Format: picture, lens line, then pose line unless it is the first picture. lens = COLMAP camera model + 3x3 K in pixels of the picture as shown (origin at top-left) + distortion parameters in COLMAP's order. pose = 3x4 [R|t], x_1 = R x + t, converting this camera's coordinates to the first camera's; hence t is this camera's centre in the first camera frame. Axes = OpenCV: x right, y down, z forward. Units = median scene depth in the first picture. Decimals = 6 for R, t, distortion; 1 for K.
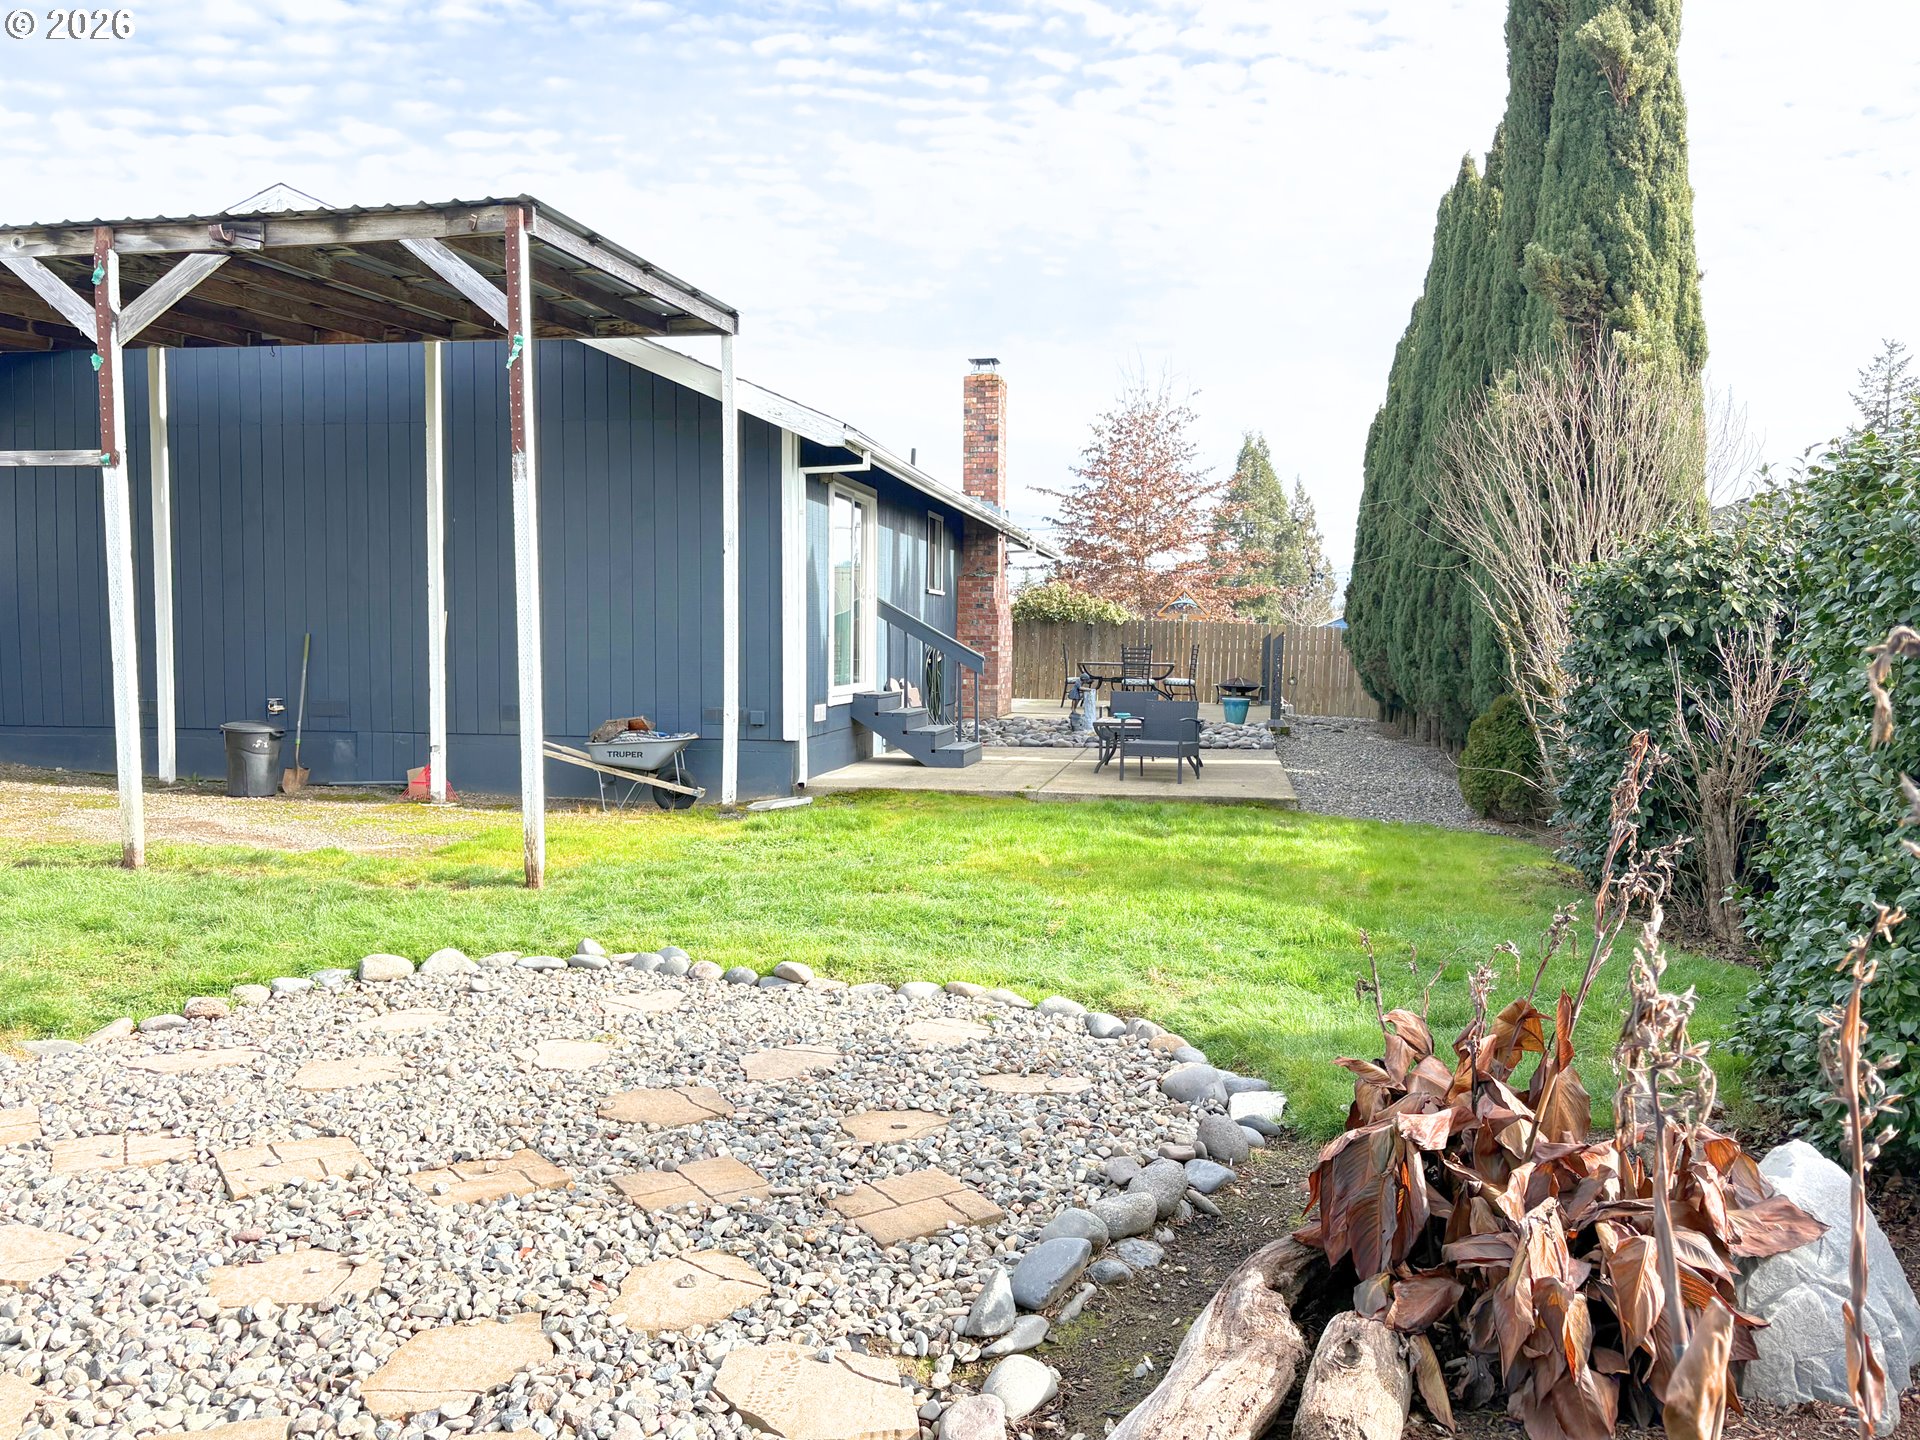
lens RADIAL K [[1491.9, 0, 933.8], [0, 1491.9, 745.1], [0, 0, 1]] dist [0.133161, -0.246762]
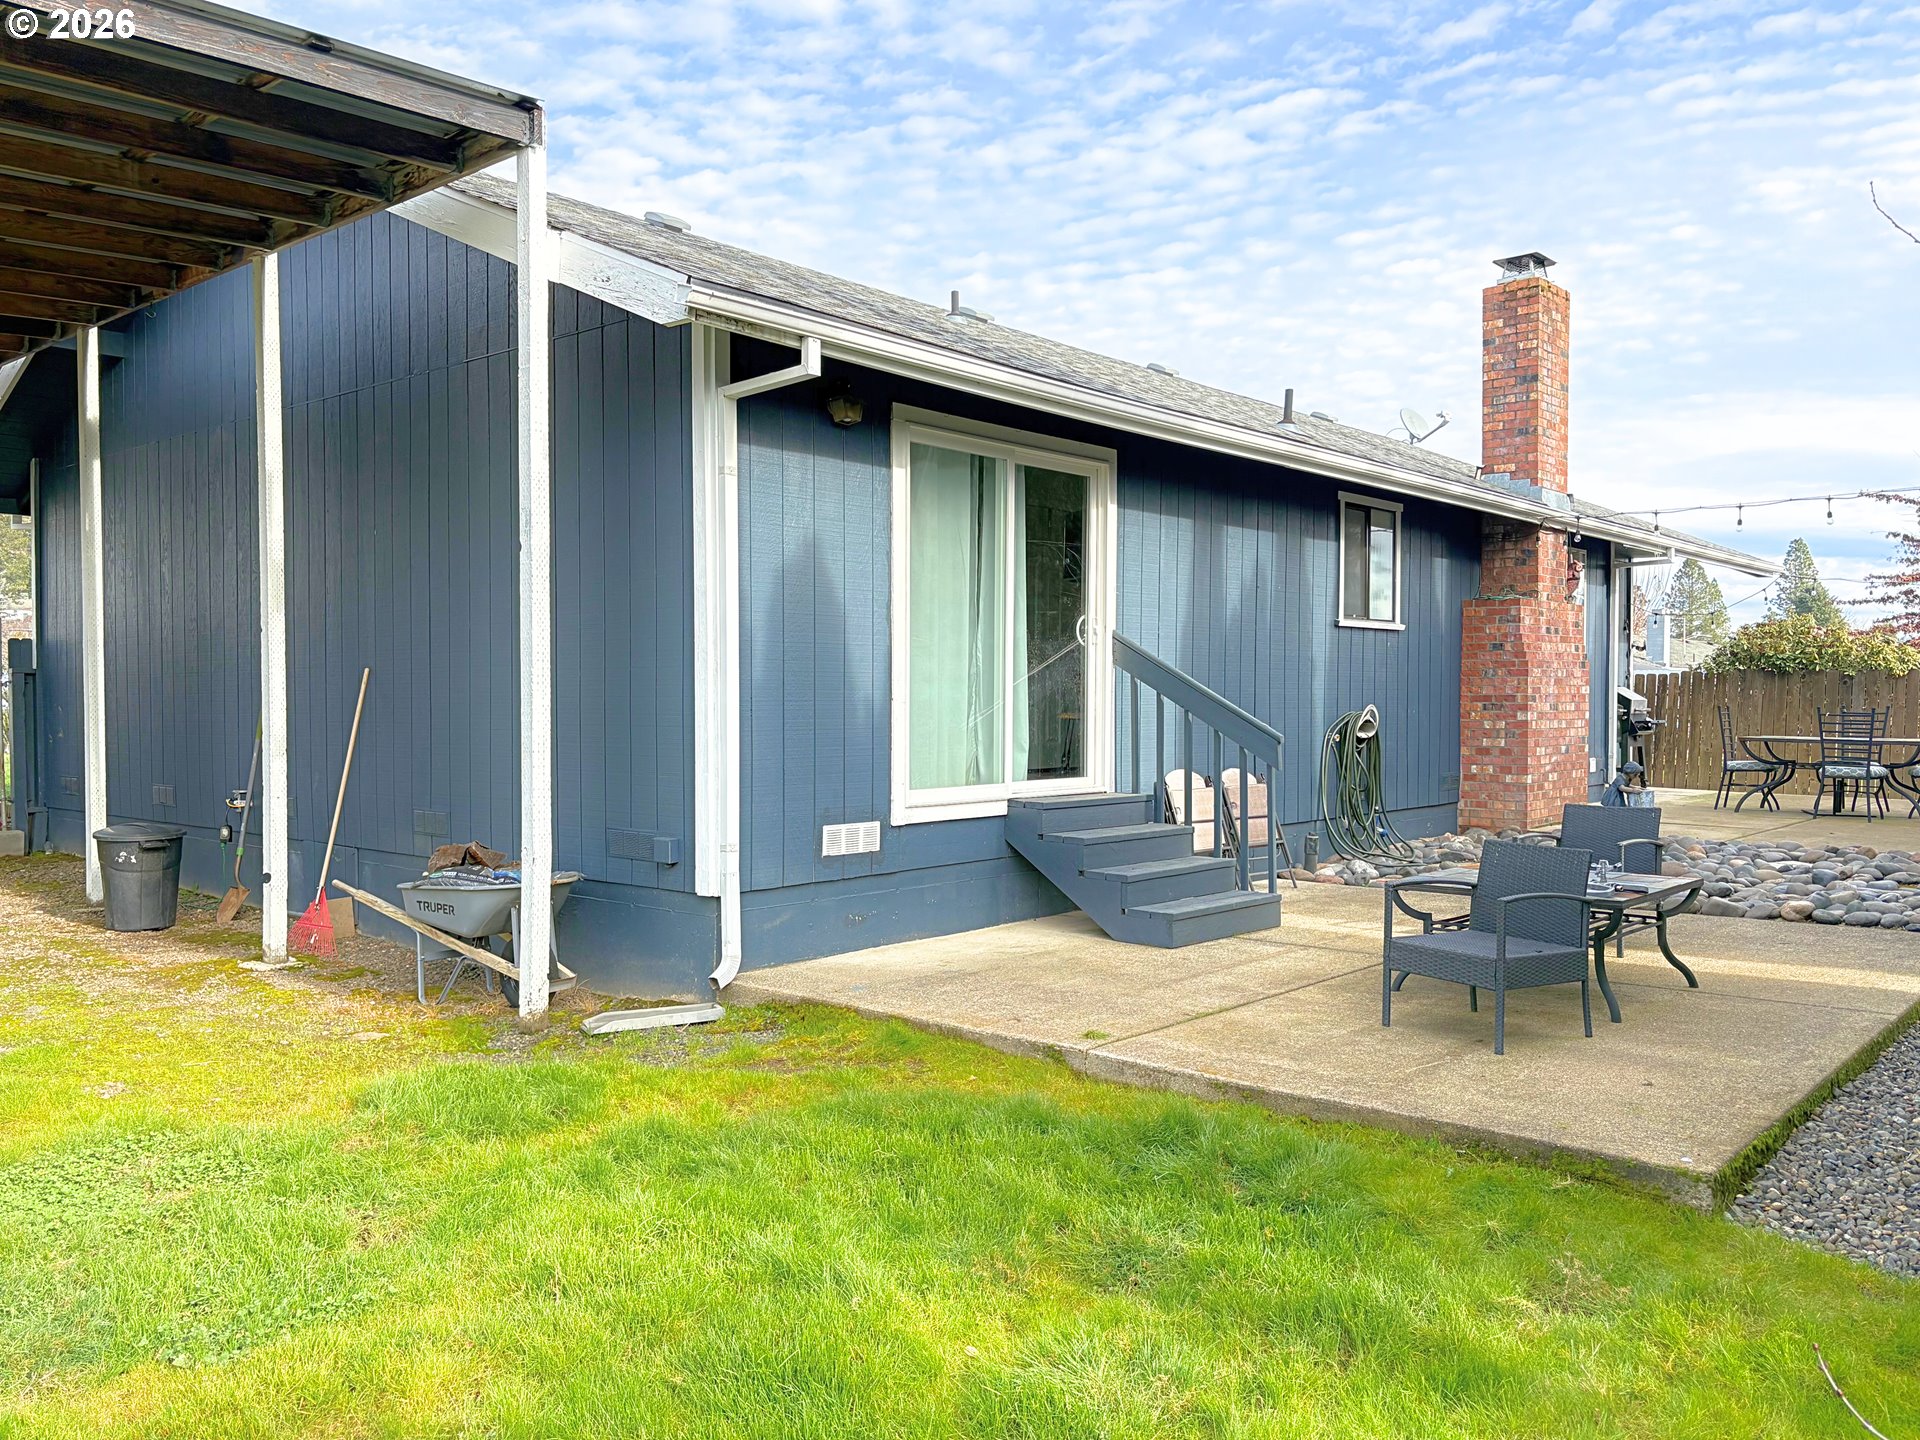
lens RADIAL K [[1491.9, 0, 933.8], [0, 1491.9, 745.1], [0, 0, 1]] dist [0.133161, -0.246762]
pose [[0.864206, 0.010041, -0.503038, 0.218820], [-0.030331, 0.999022, -0.032167, -0.037867], [0.502223, 0.043057, 0.863665, 0.513487]]
